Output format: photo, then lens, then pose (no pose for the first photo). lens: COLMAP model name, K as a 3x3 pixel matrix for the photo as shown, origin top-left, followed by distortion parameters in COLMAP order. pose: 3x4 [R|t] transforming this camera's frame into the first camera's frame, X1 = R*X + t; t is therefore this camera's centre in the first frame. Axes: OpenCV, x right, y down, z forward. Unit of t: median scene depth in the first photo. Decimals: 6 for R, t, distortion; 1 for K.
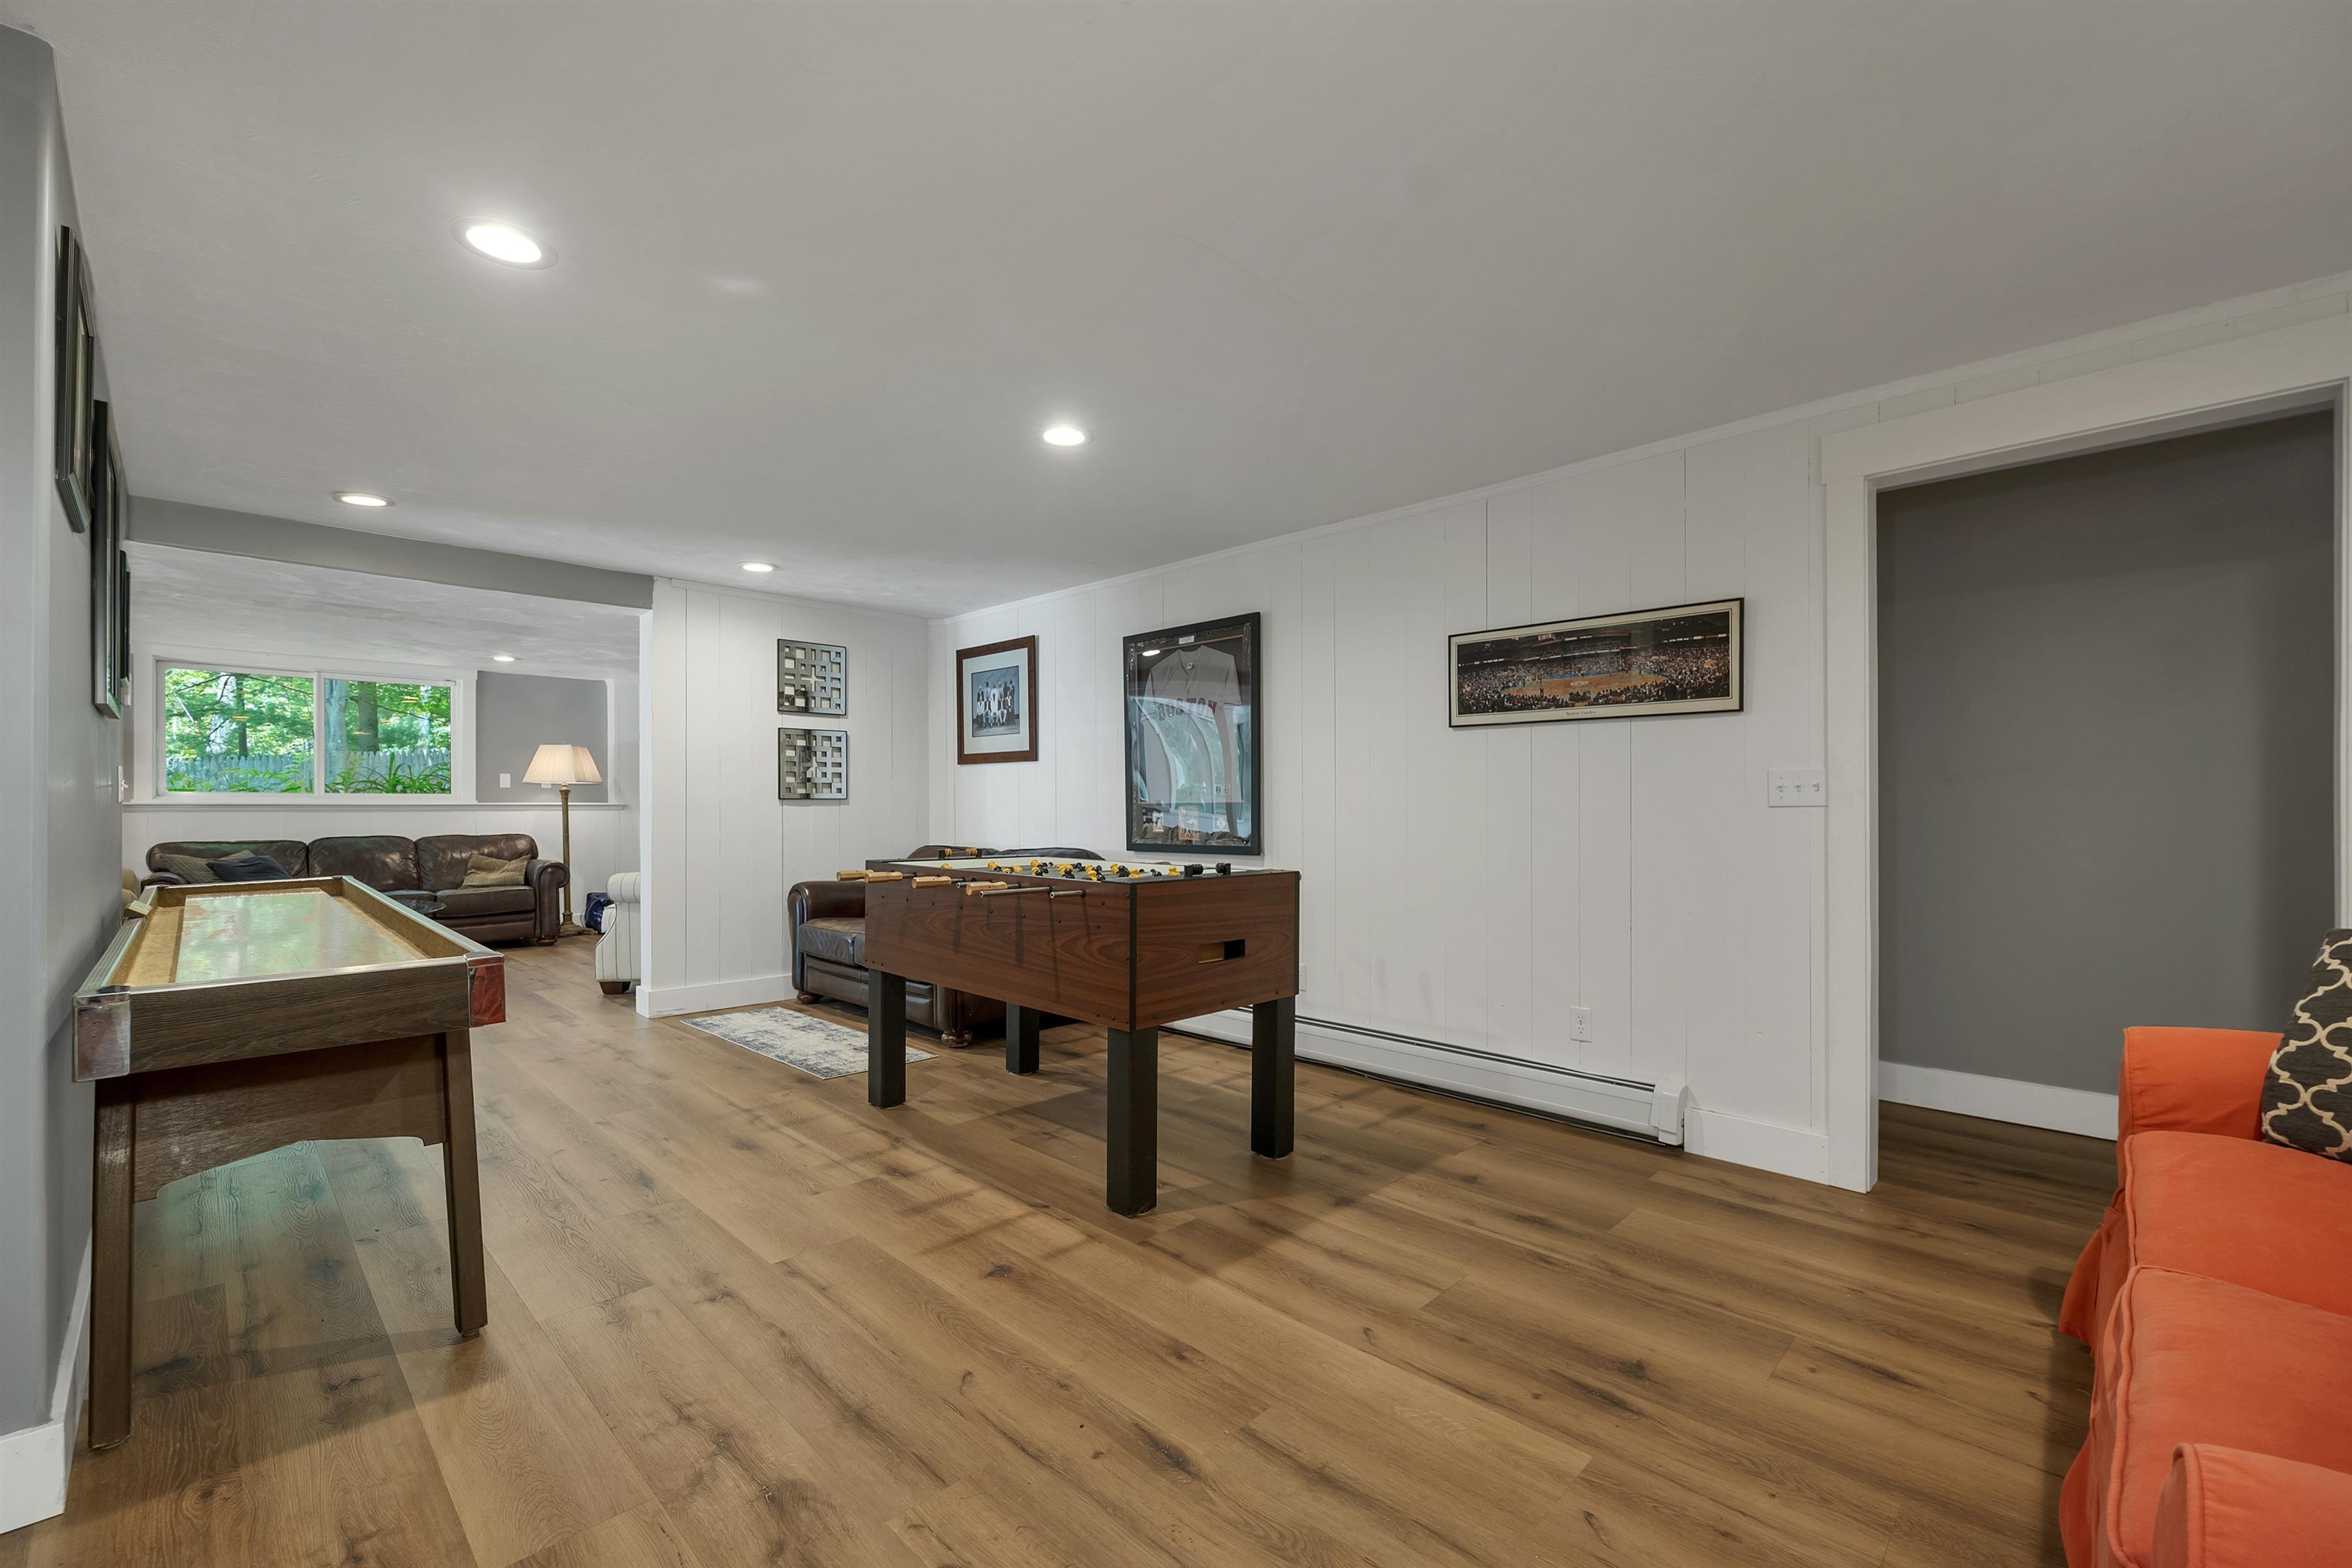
lens RADIAL K [[987.1, 0, 1176.3], [0, 987.1, 804.3], [0, 0, 1]] dist [-0.000218, -0.000578]
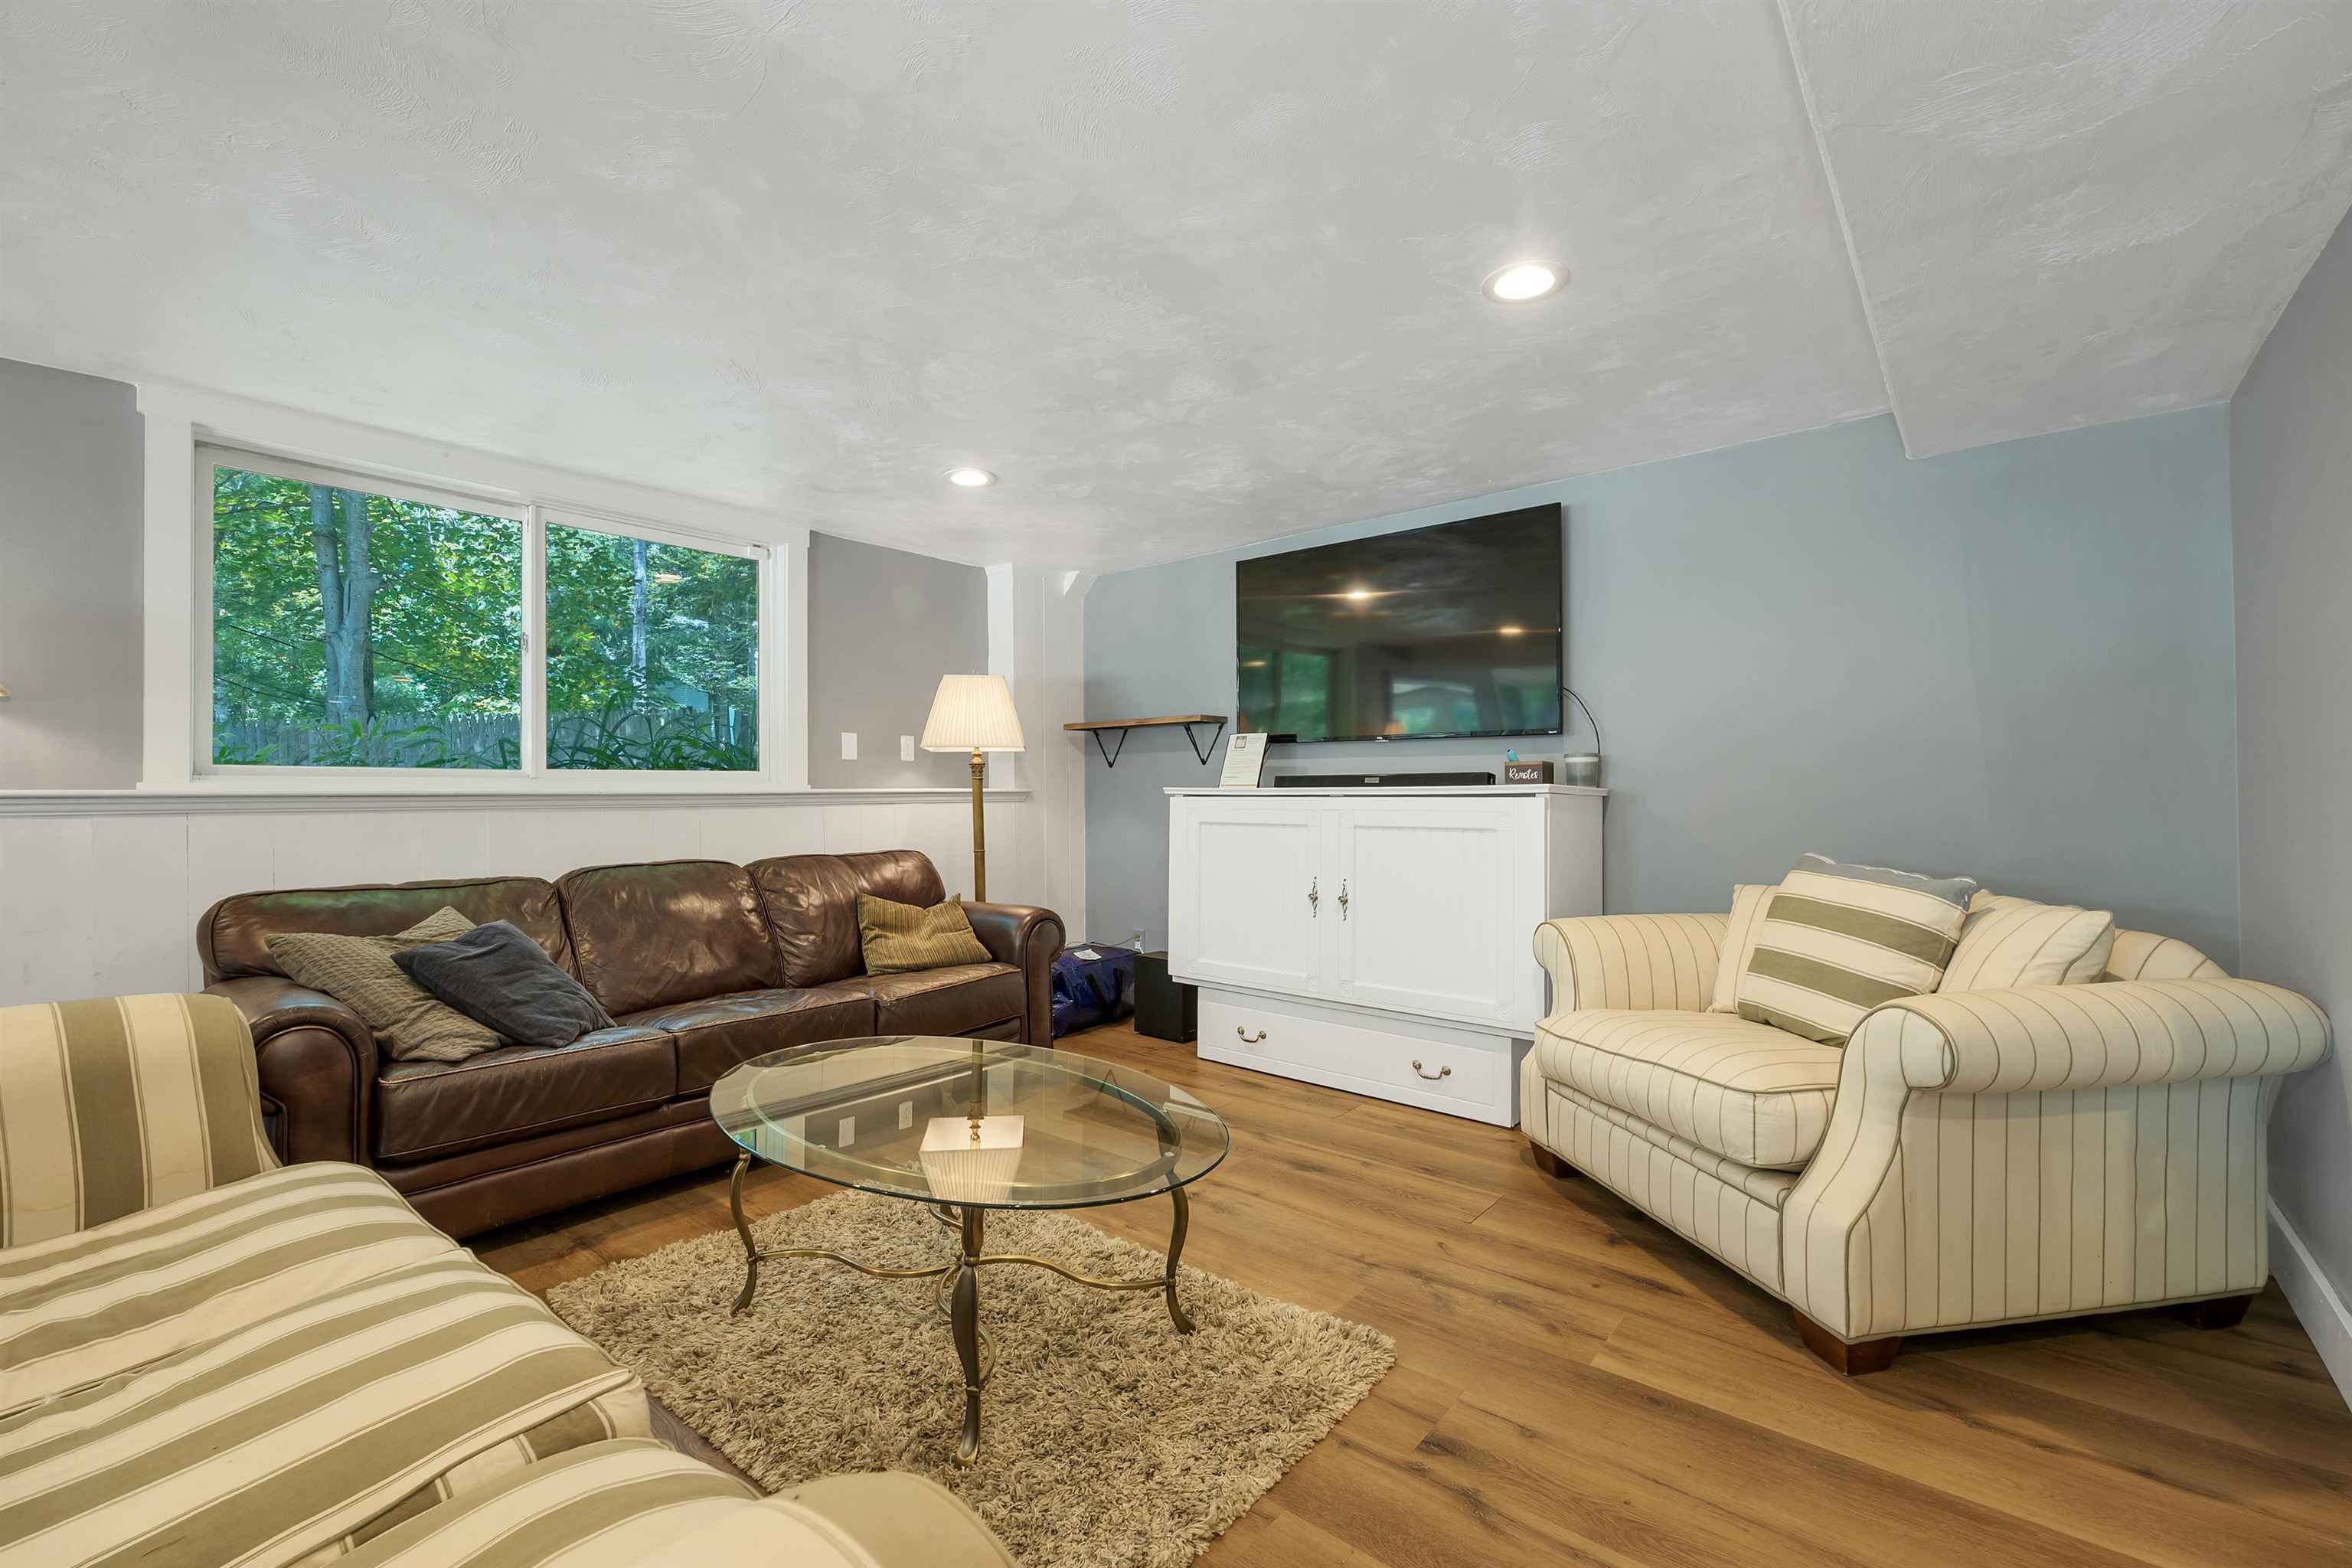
lens RADIAL K [[987.2, 0, 1172.6], [0, 987.2, 779.3], [0, 0, 1]] dist [-0.001903, -0.000265]
pose [[0.995684, -0.003820, 0.092734, -1.813044], [0.004628, 0.999953, -0.008500, -0.003782], [-0.092697, 0.008893, 0.995655, 1.511352]]
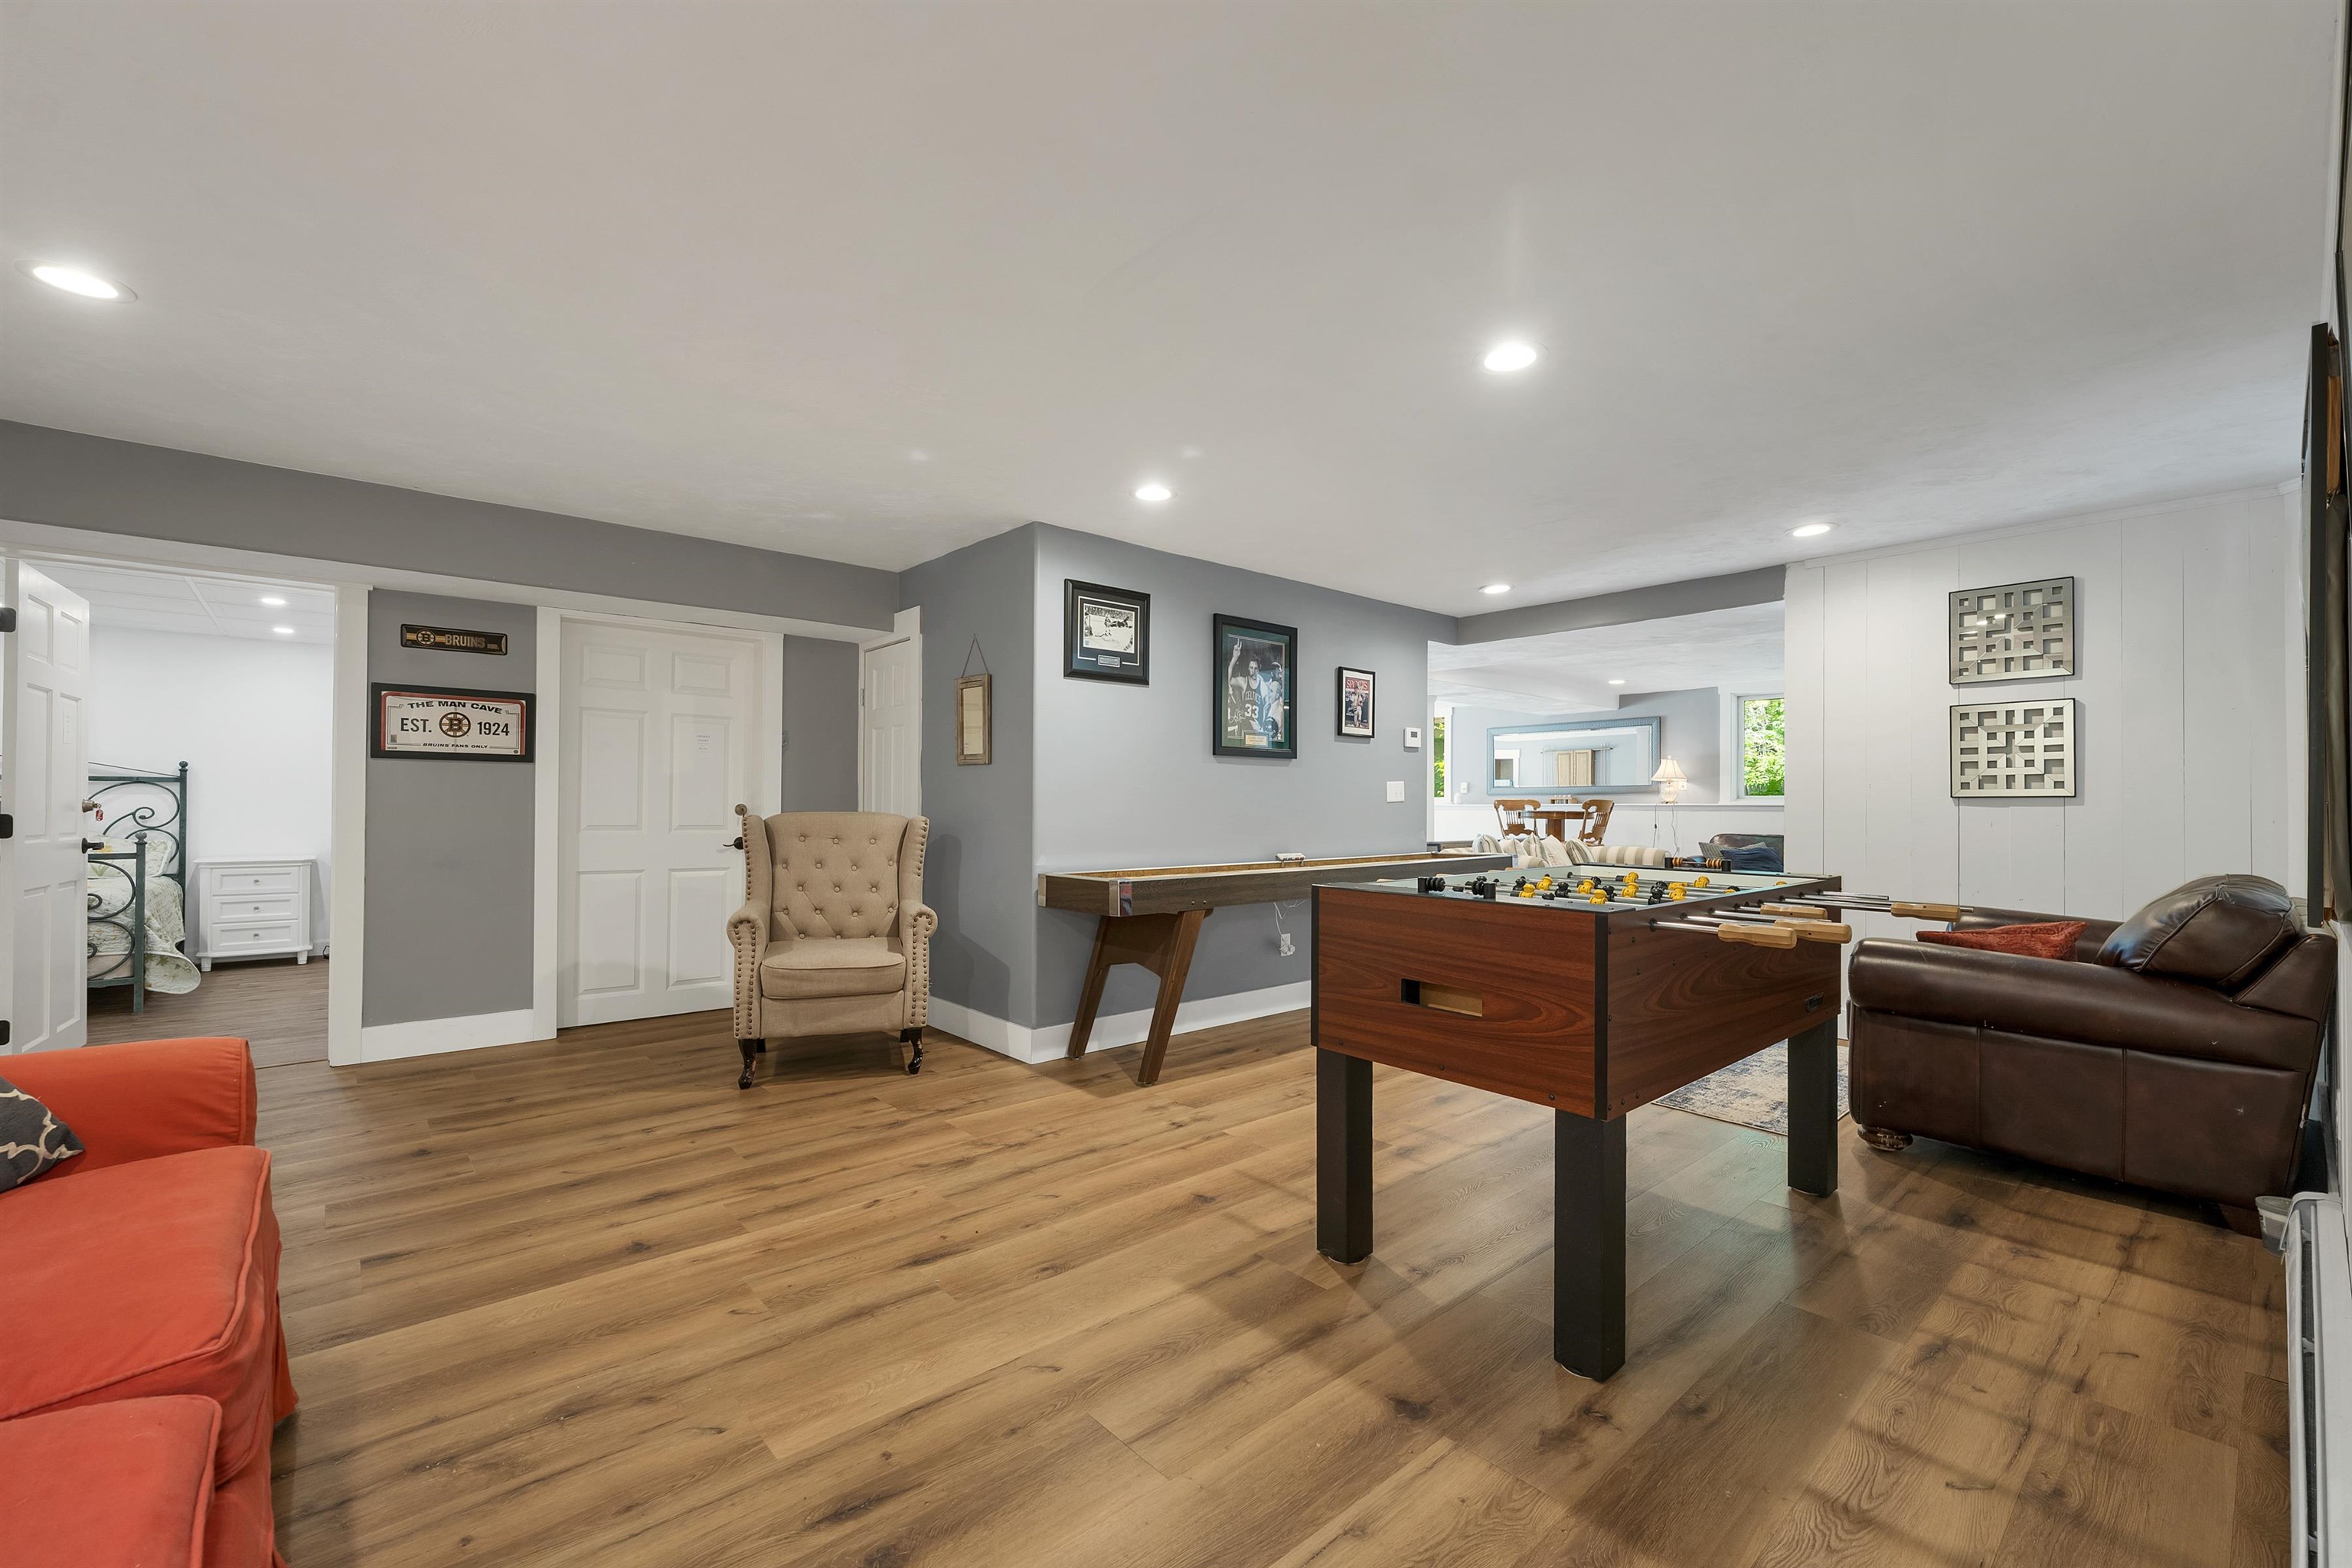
lens RADIAL K [[957.6, 0, 1157.8], [0, 957.6, 796.3], [0, 0, 1]] dist [-0.001291, -0.000419]
pose [[-0.089235, -0.007614, -0.995981, 0.852601], [-0.003939, 0.999966, -0.007291, 0.003542], [0.996003, 0.003273, -0.089262, 0.927202]]
